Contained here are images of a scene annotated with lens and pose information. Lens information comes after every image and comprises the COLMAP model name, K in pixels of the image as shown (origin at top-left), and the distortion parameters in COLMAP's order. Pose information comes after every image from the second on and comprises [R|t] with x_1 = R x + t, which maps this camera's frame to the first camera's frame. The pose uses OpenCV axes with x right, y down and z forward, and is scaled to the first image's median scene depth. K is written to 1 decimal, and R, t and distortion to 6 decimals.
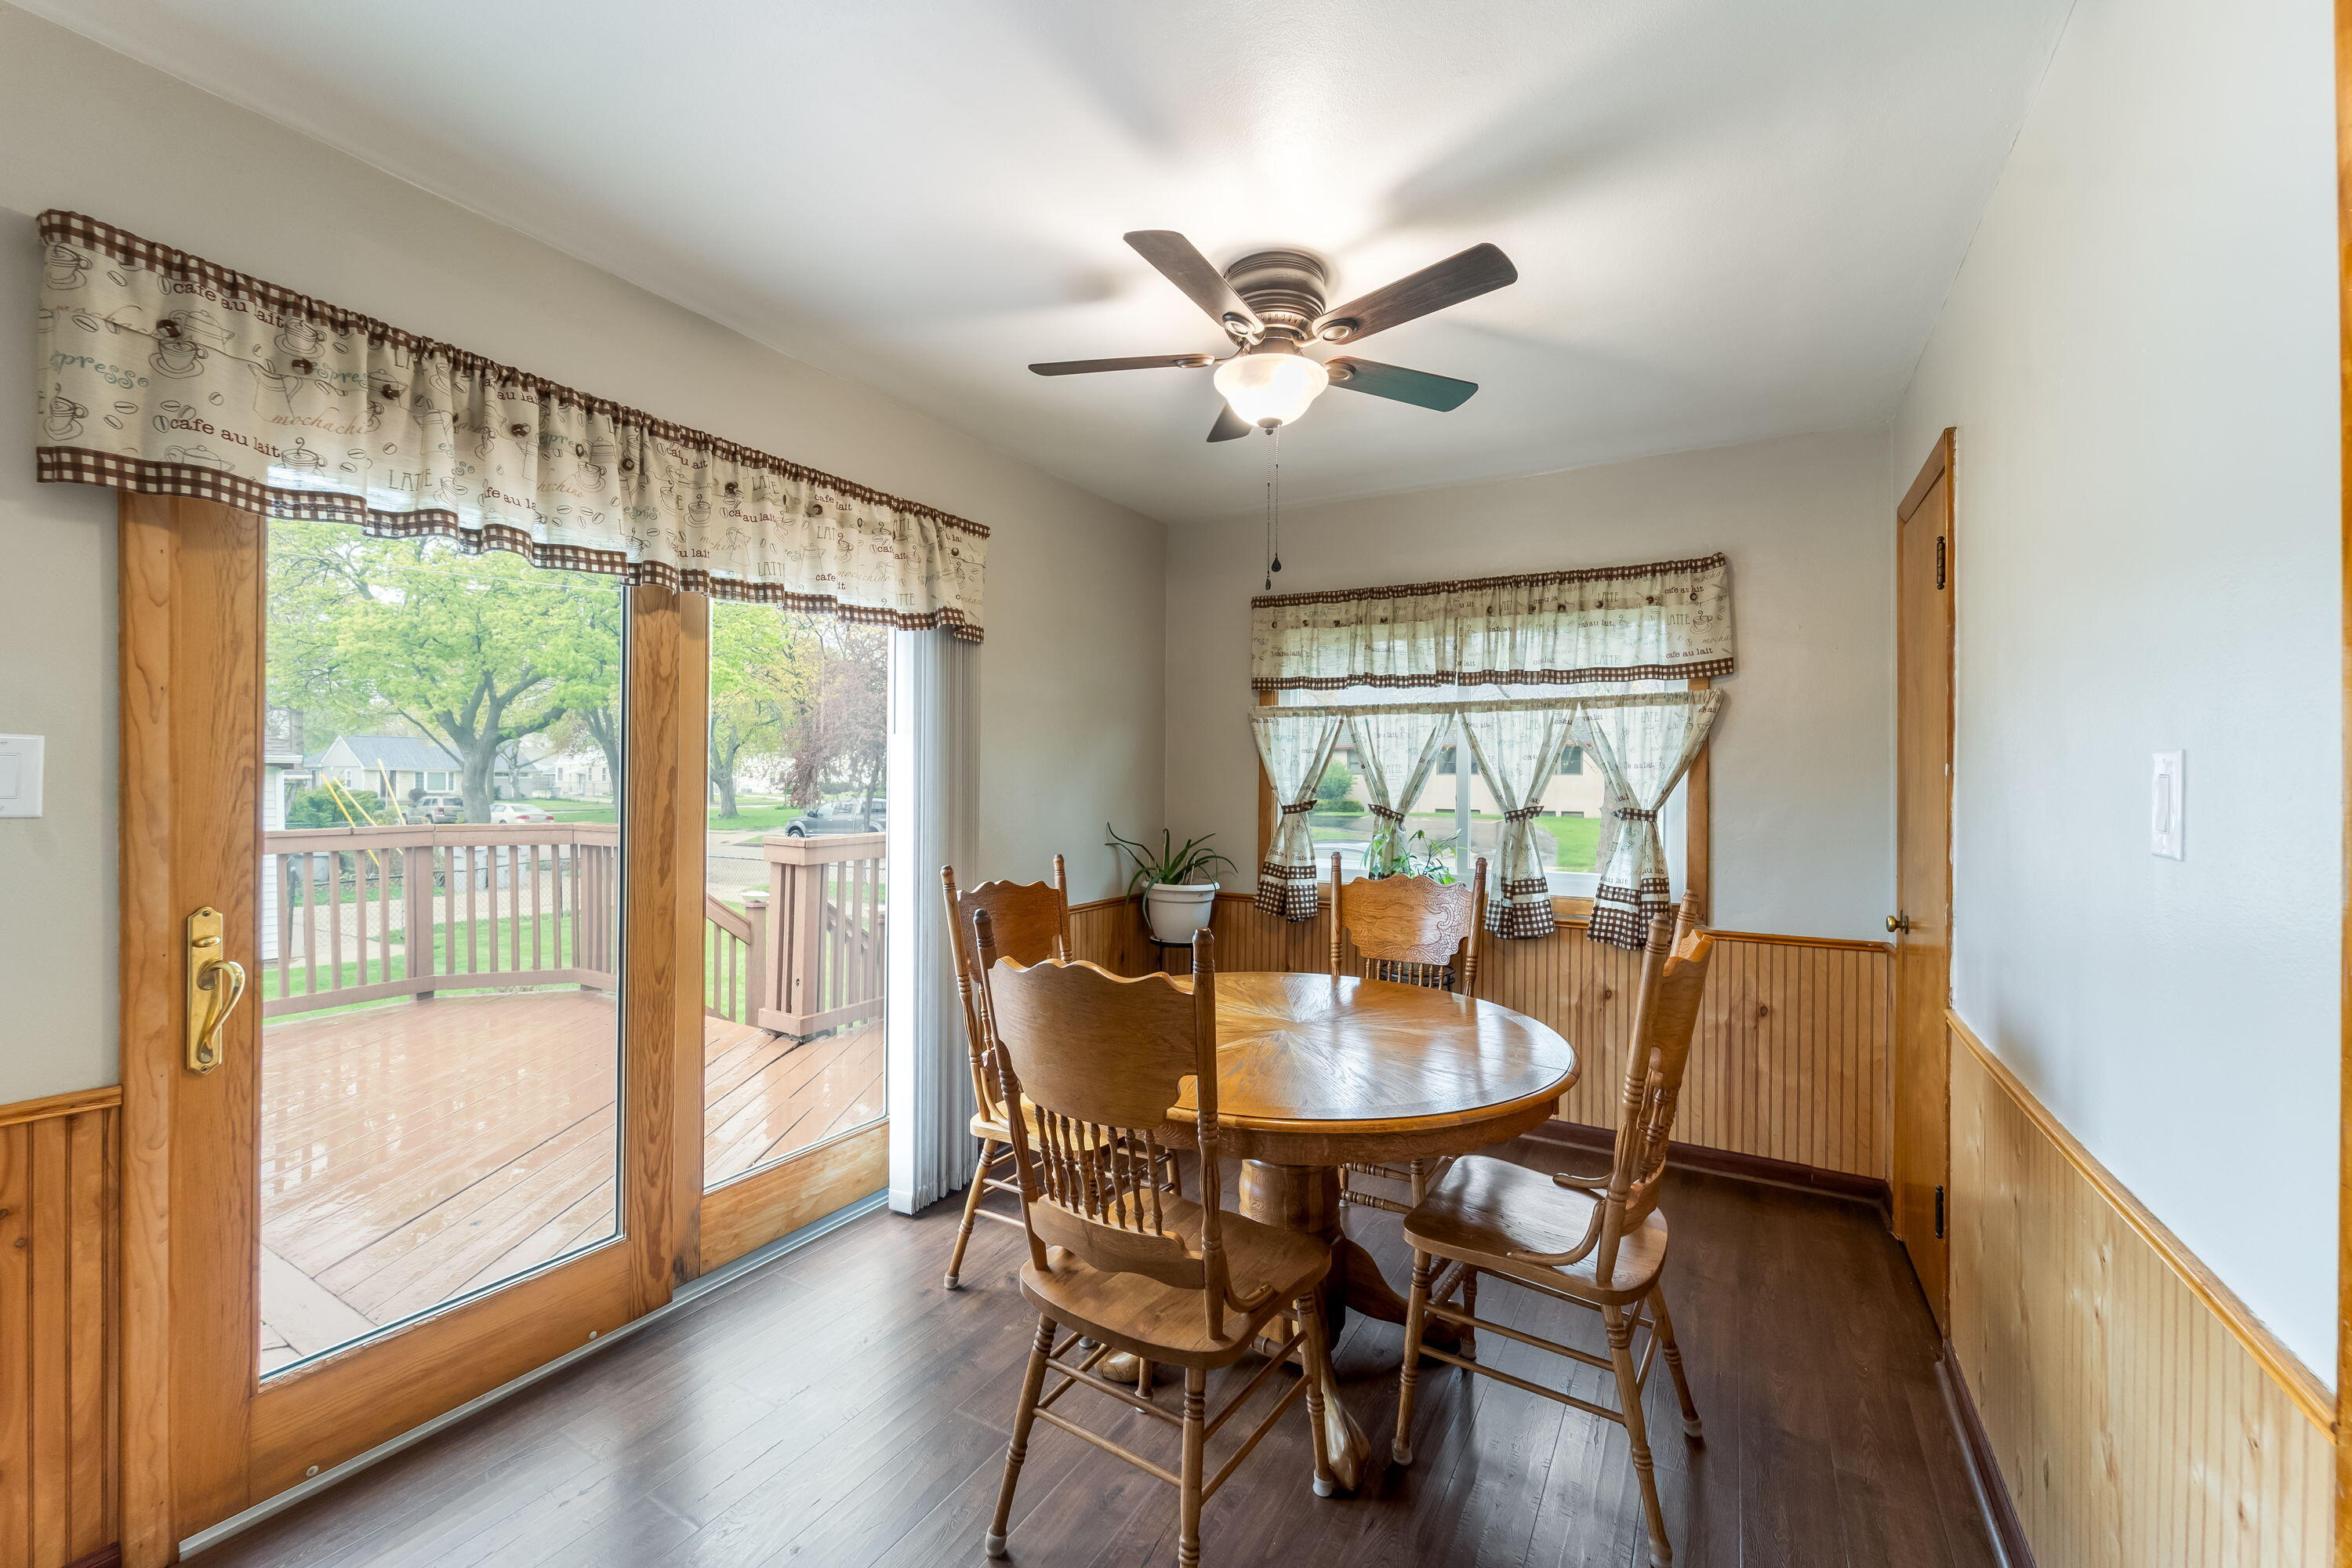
lens RADIAL K [[948.9, 0, 1185.0], [0, 948.9, 775.6], [0, 0, 1]] dist [-0.000625, -0.000704]
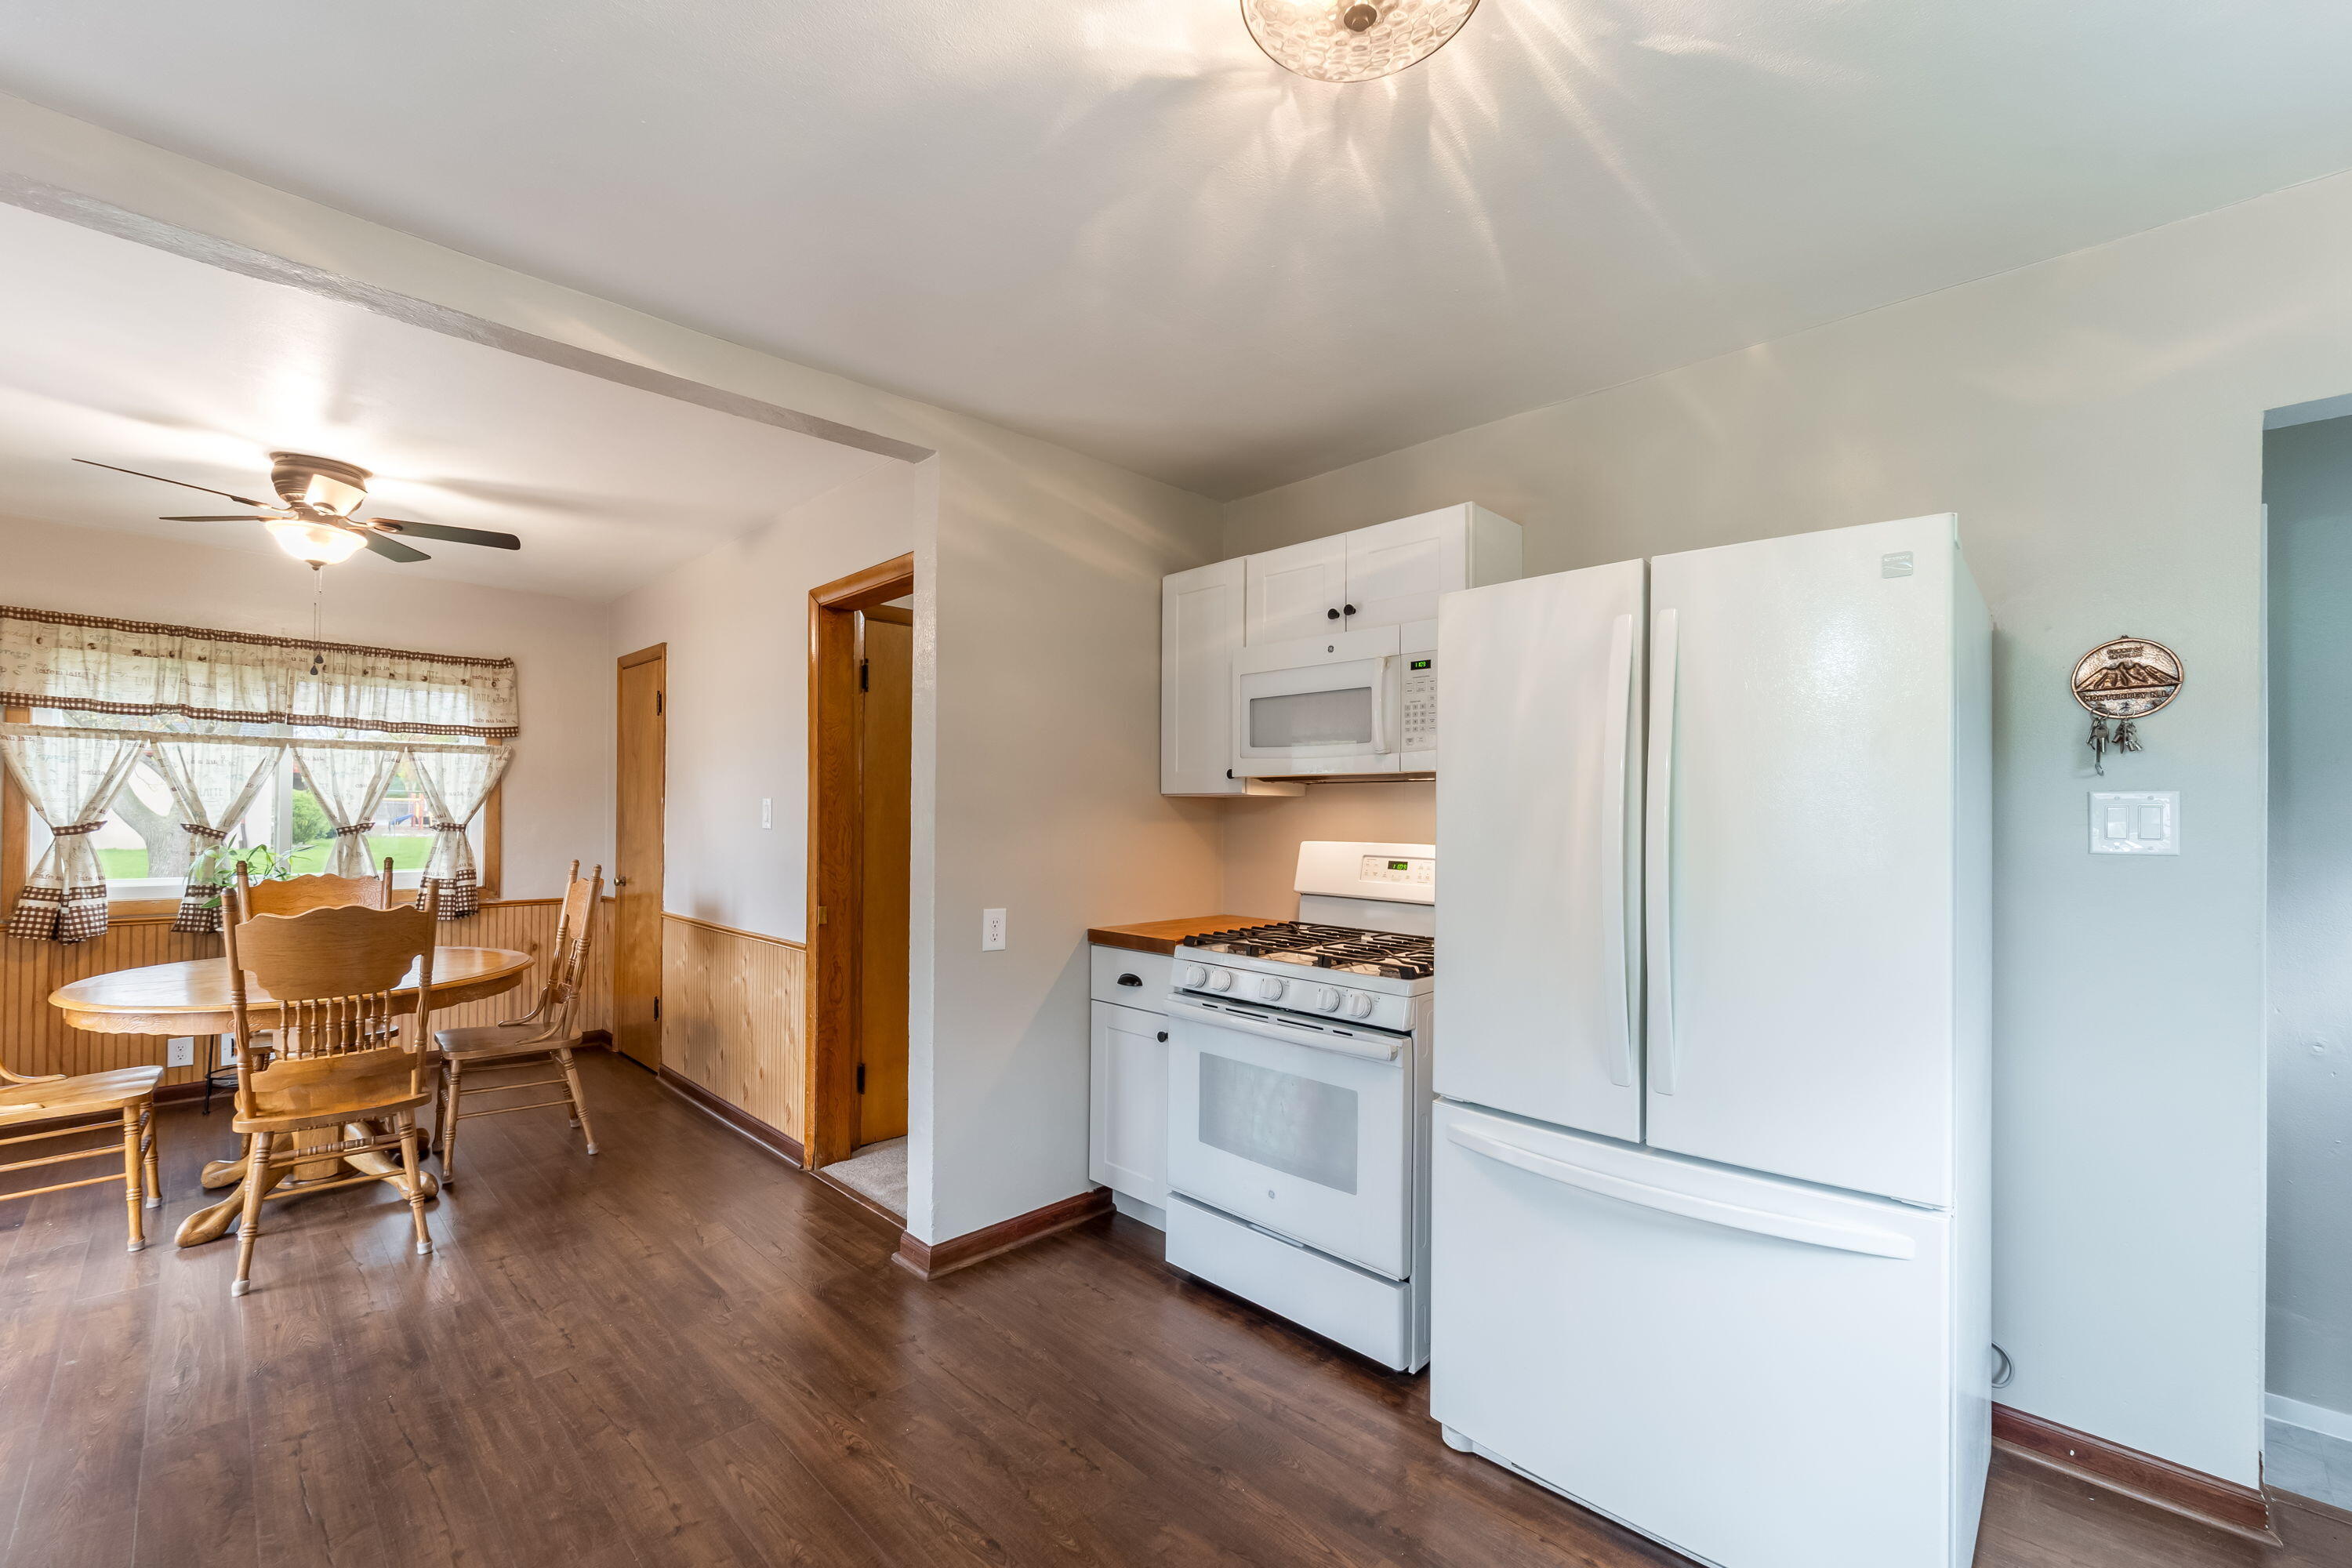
lens RADIAL K [[948.9, 0, 1182.9], [0, 948.9, 799.2], [0, 0, 1]] dist [-0.000625, -0.000704]
pose [[0.219135, 0.014873, 0.975581, -0.674845], [-0.005265, 0.999887, -0.014061, 0.011757], [-0.975680, -0.002055, 0.219188, -0.398611]]
